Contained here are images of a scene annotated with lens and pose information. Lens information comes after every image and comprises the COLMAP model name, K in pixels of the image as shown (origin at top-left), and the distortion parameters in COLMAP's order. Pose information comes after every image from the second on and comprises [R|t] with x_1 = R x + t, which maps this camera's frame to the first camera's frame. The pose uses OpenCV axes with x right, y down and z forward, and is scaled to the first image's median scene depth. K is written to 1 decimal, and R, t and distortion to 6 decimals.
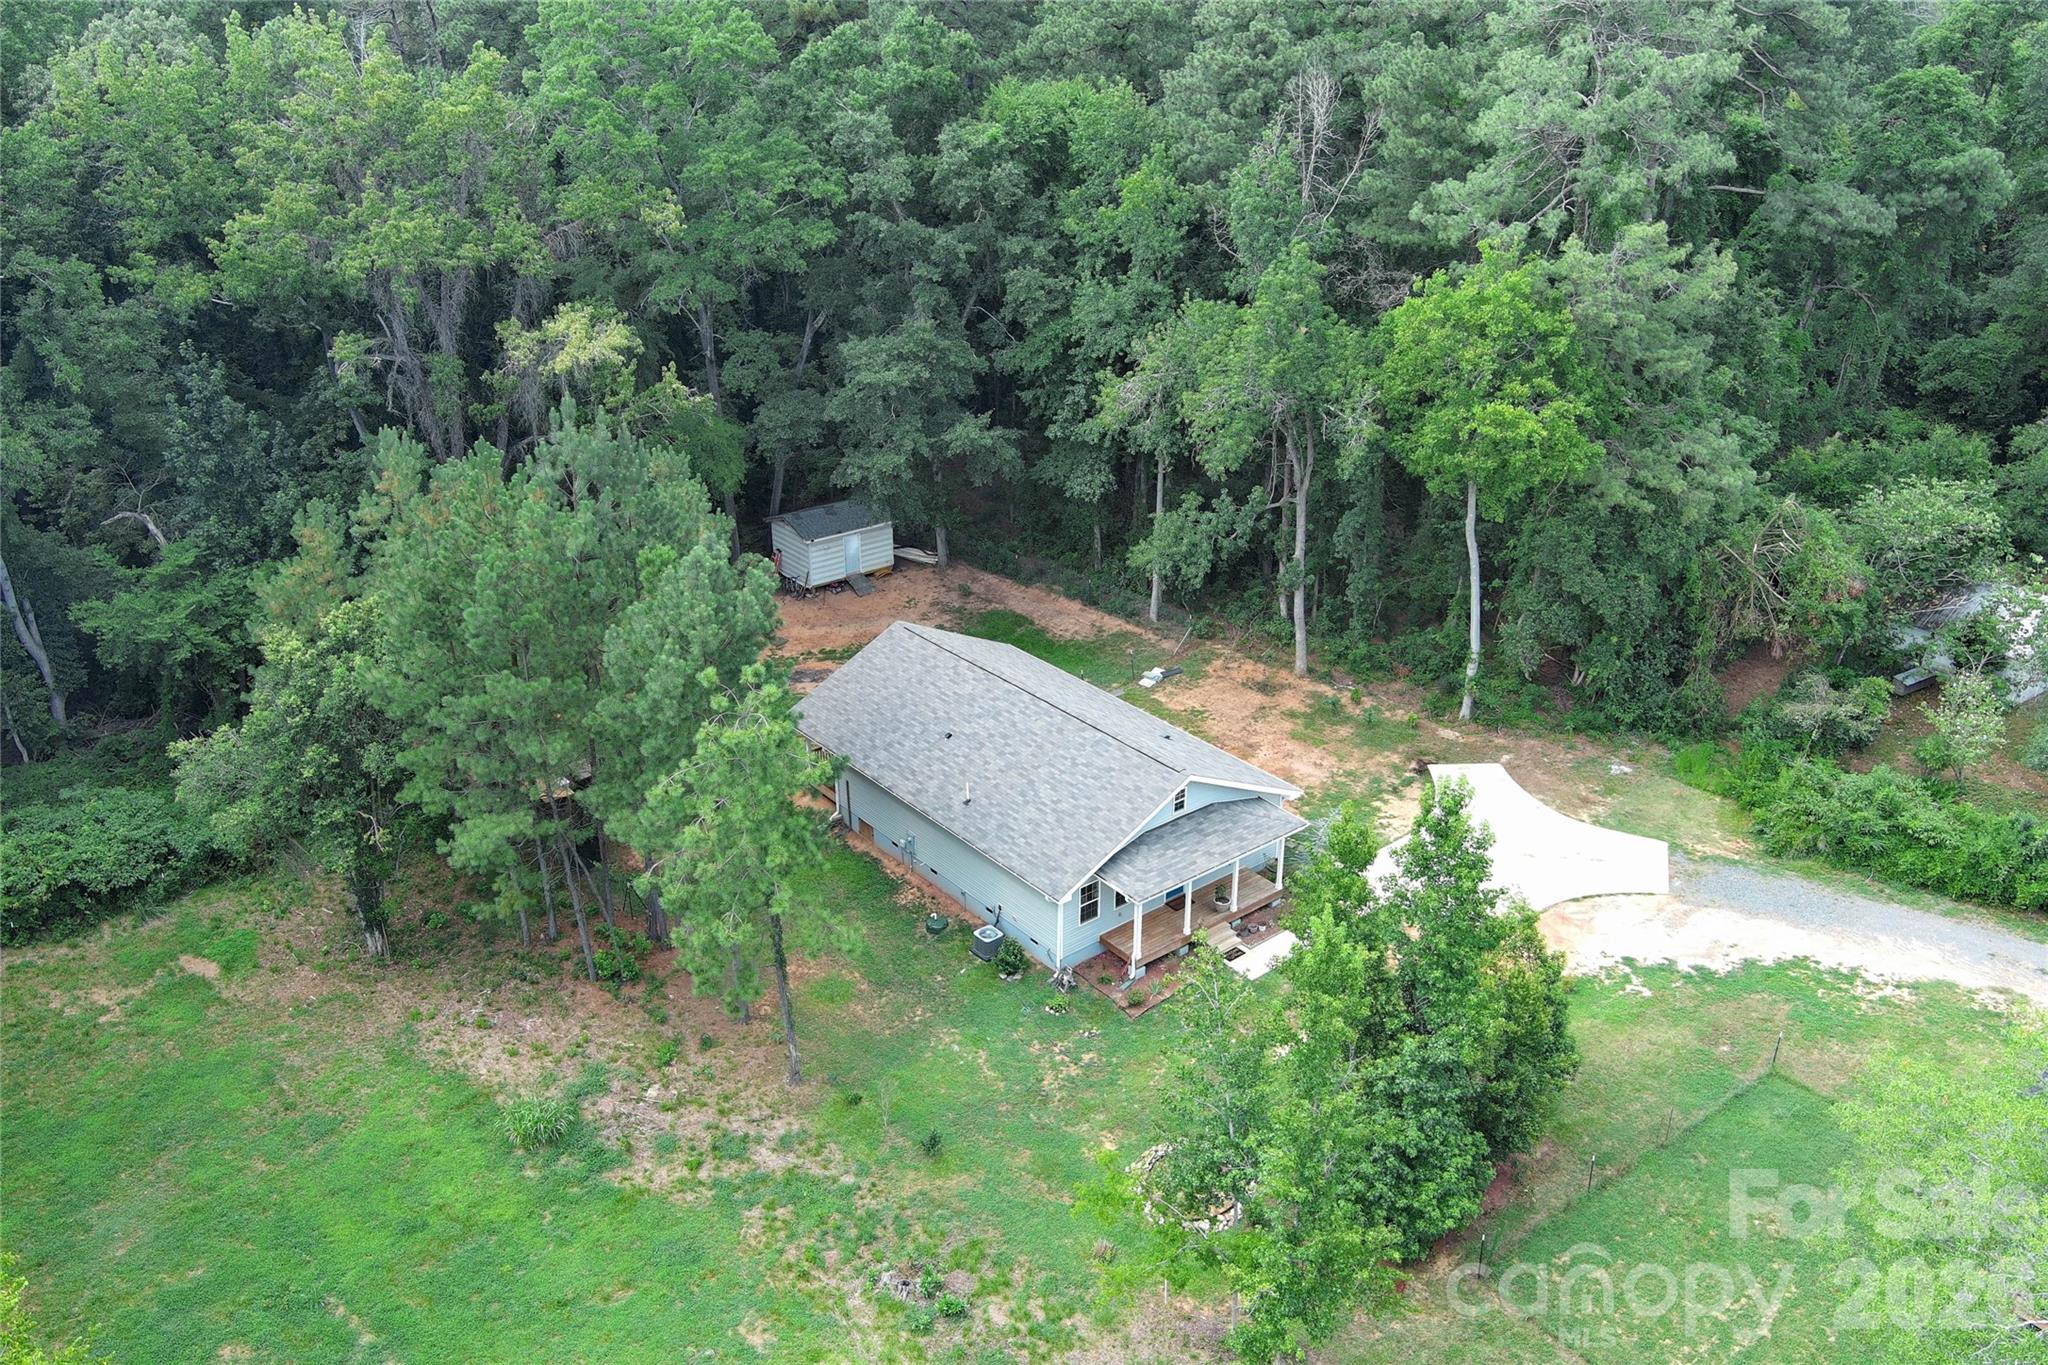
lens RADIAL K [[1587.7, 0, 1030.9], [0, 1587.7, 674.2], [0, 0, 1]] dist [0.023218, -0.010167]
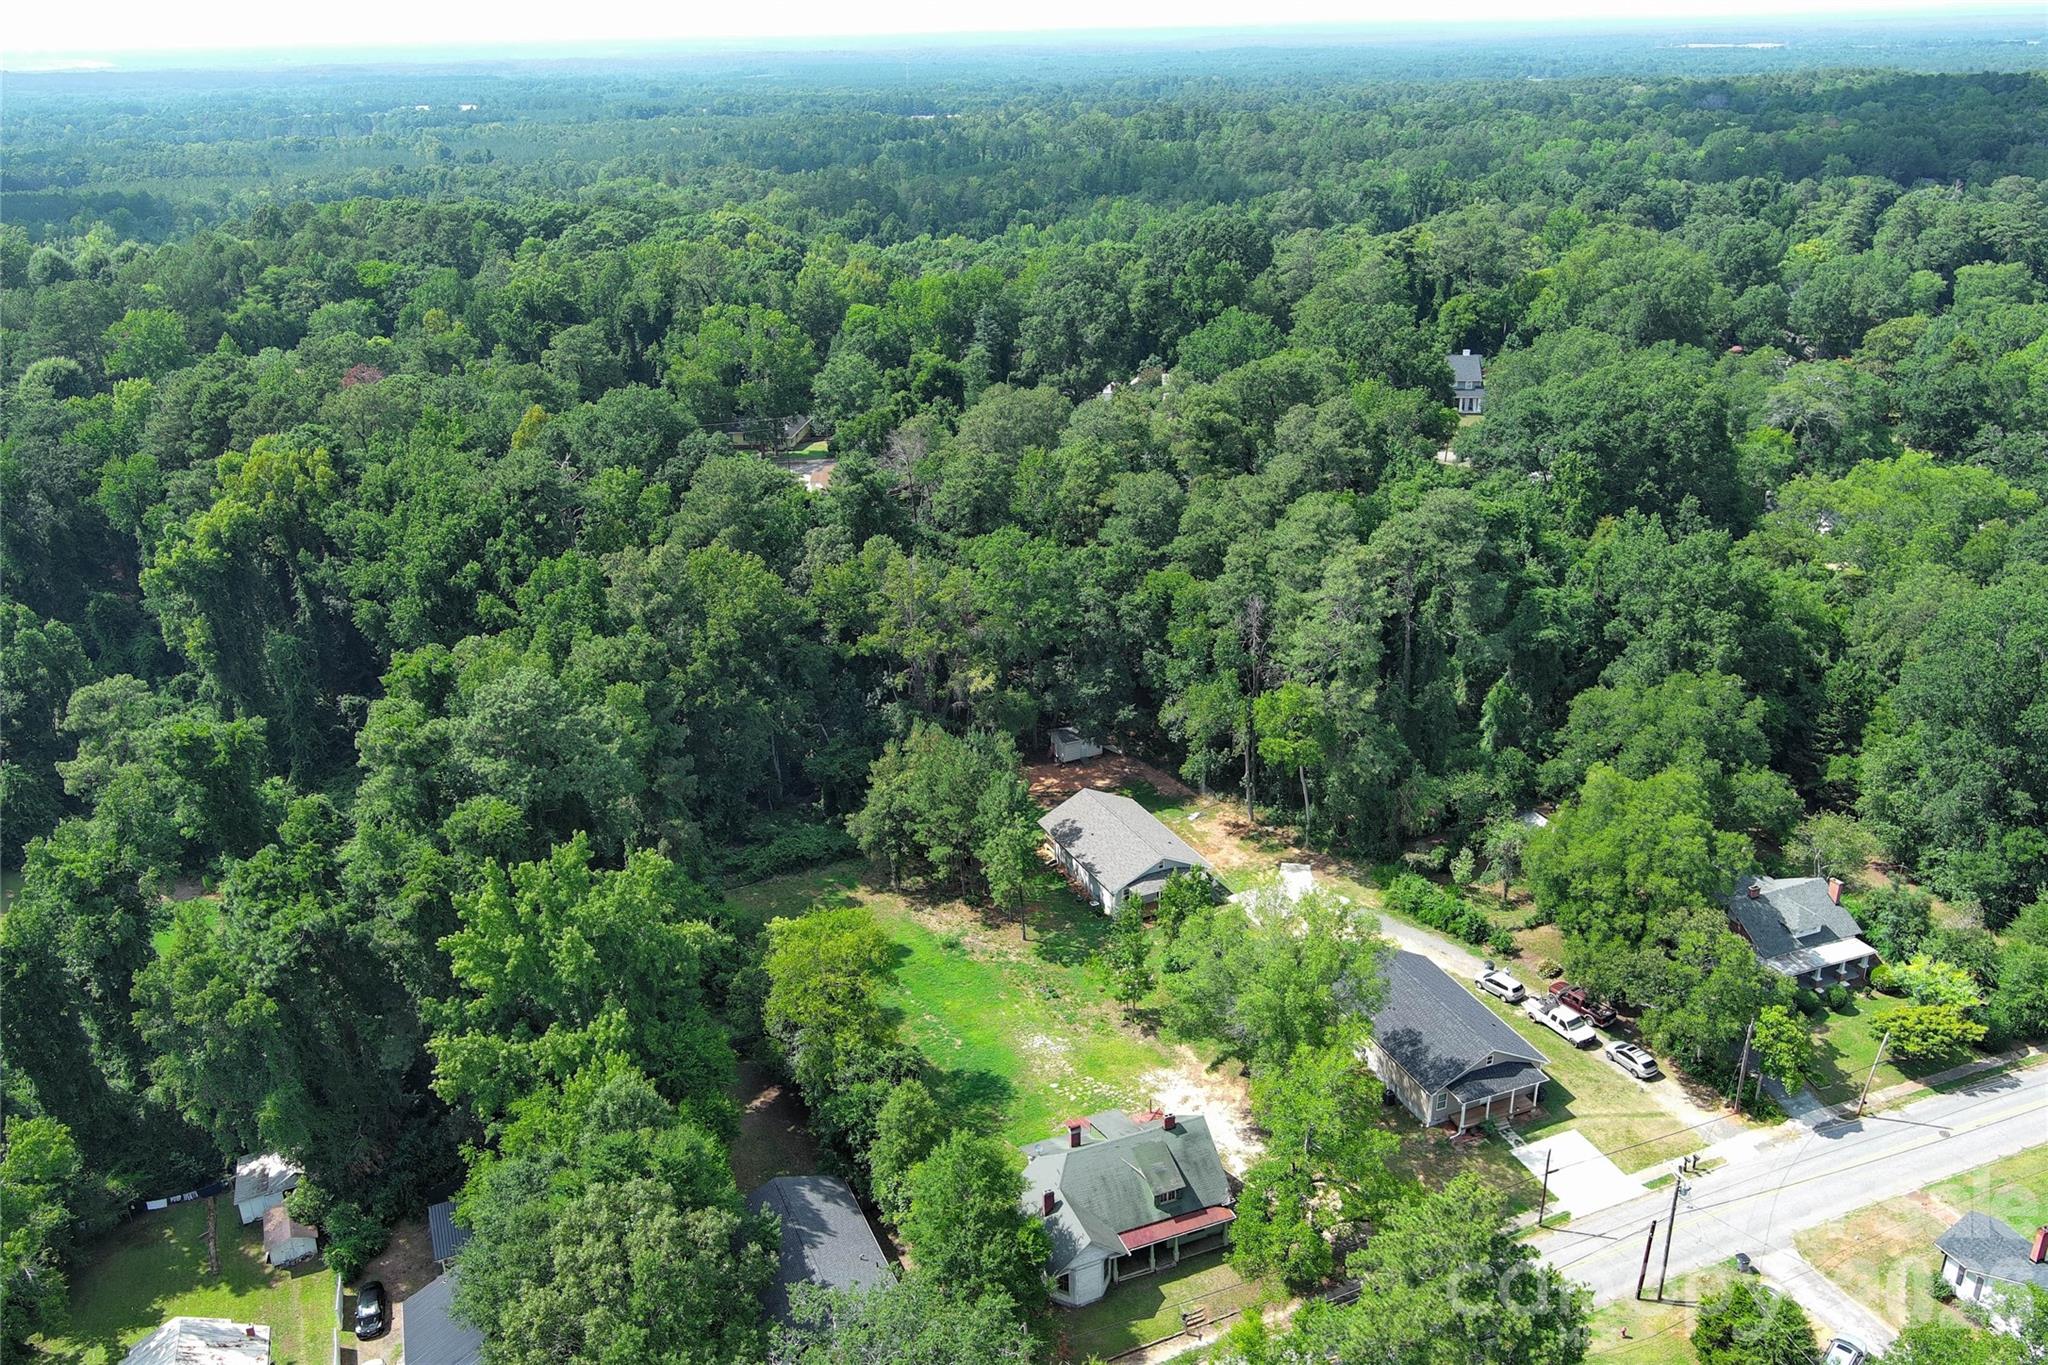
lens RADIAL K [[1587.7, 0, 1015.9], [0, 1587.7, 687.4], [0, 0, 1]] dist [0.023218, -0.010167]
pose [[0.969057, 0.074659, -0.235273, 0.511672], [-0.081798, 0.996434, -0.020717, -0.168631], [0.232888, 0.039321, 0.971708, -1.981909]]
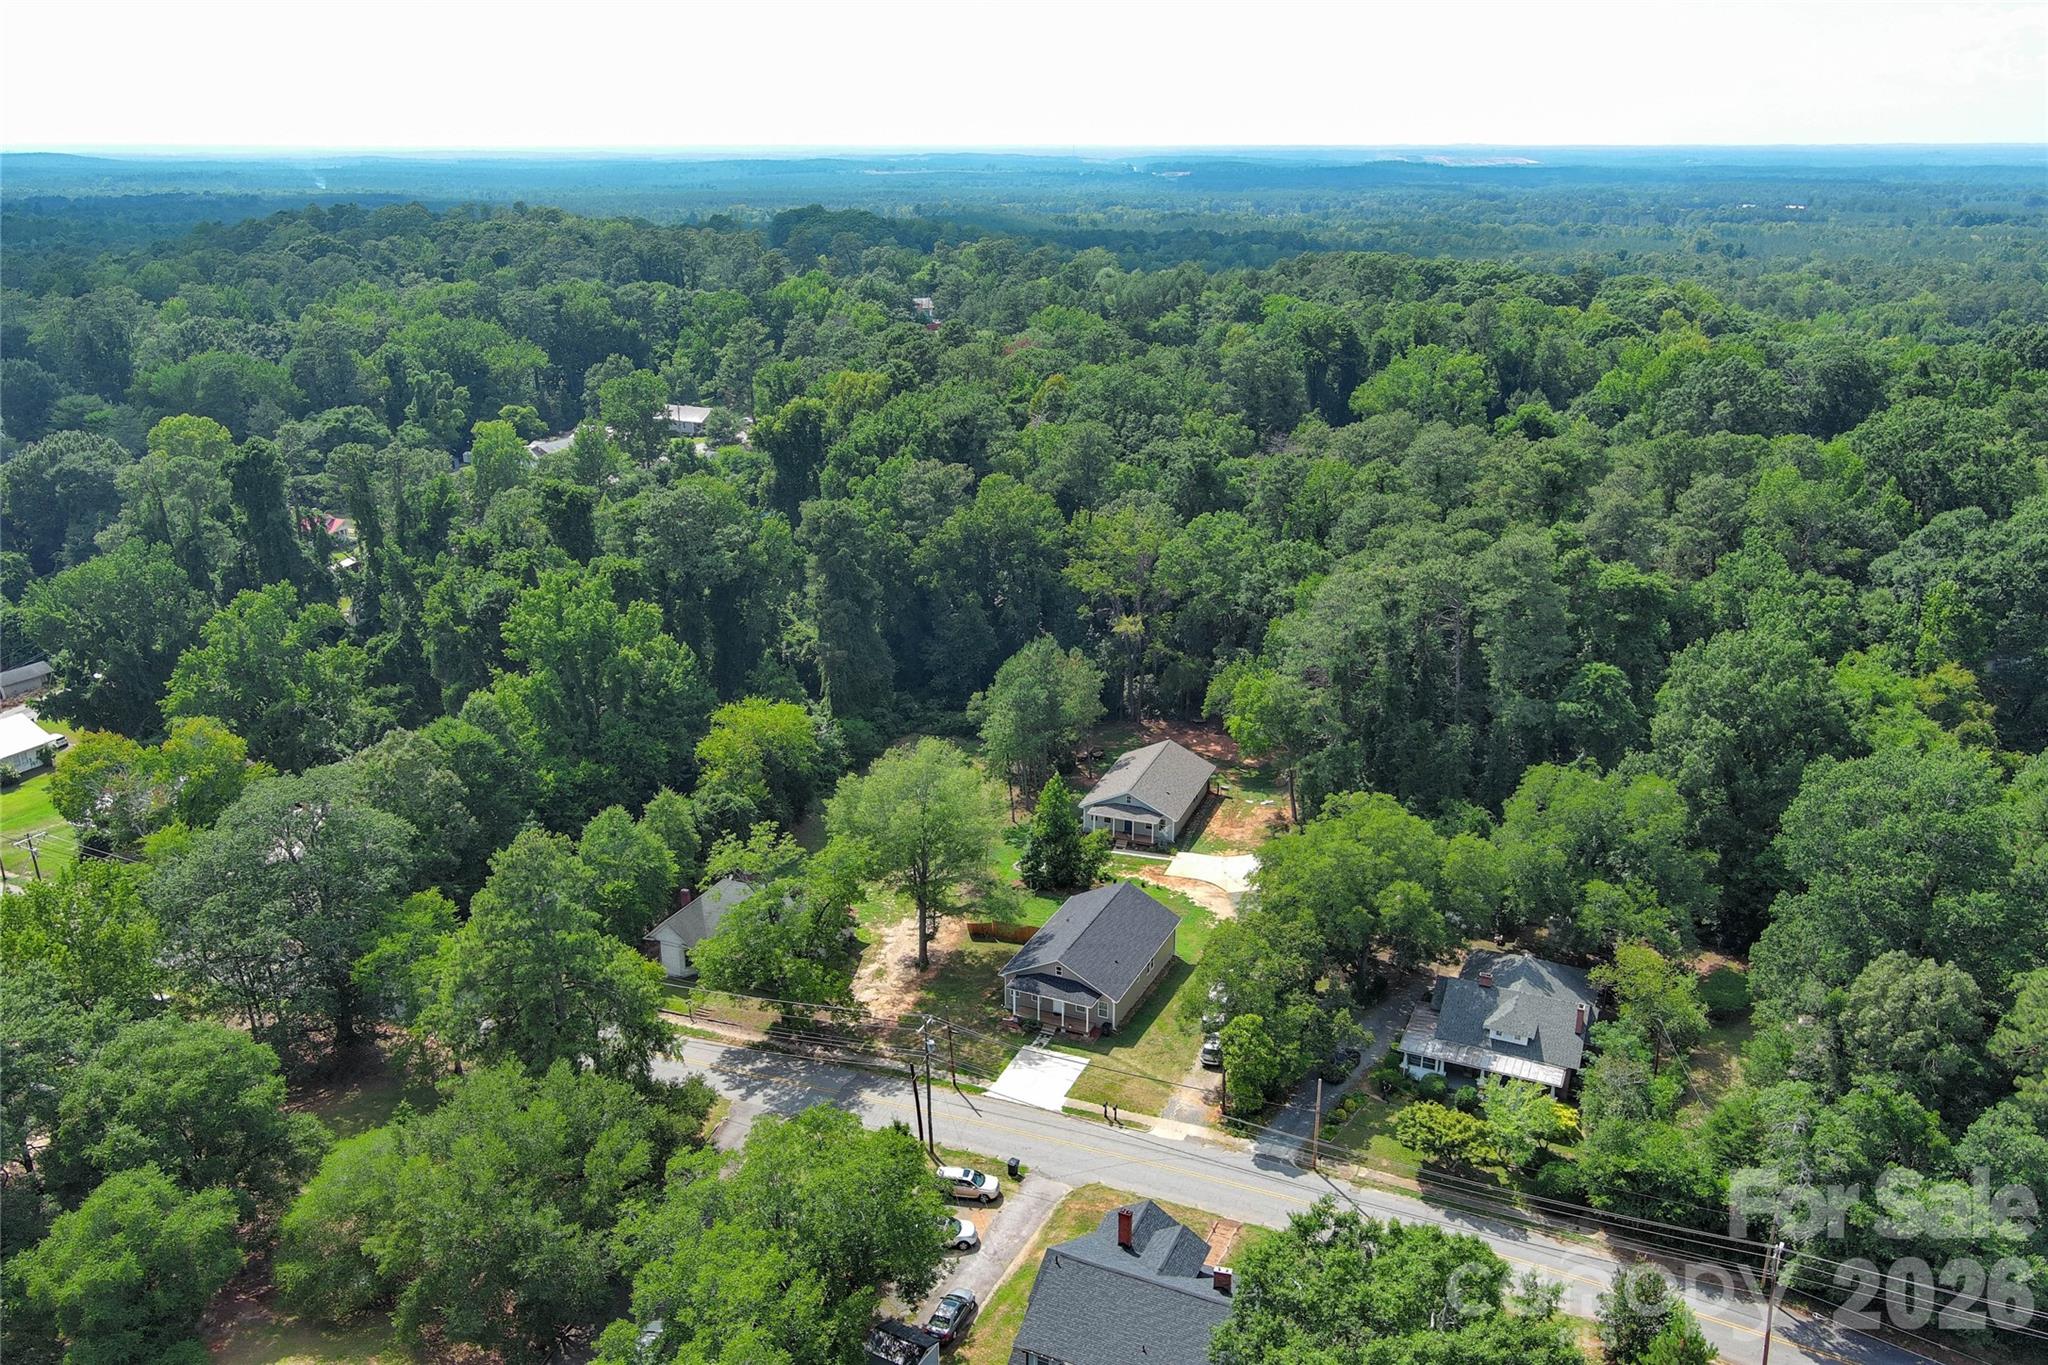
lens RADIAL K [[1587.7, 0, 1028.4], [0, 1587.7, 676.9], [0, 0, 1]] dist [0.023218, -0.010167]
pose [[0.503483, 0.276938, -0.818419, 2.660646], [-0.363970, 0.927072, 0.089793, -0.381718], [0.783601, 0.252671, 0.567563, -1.110429]]
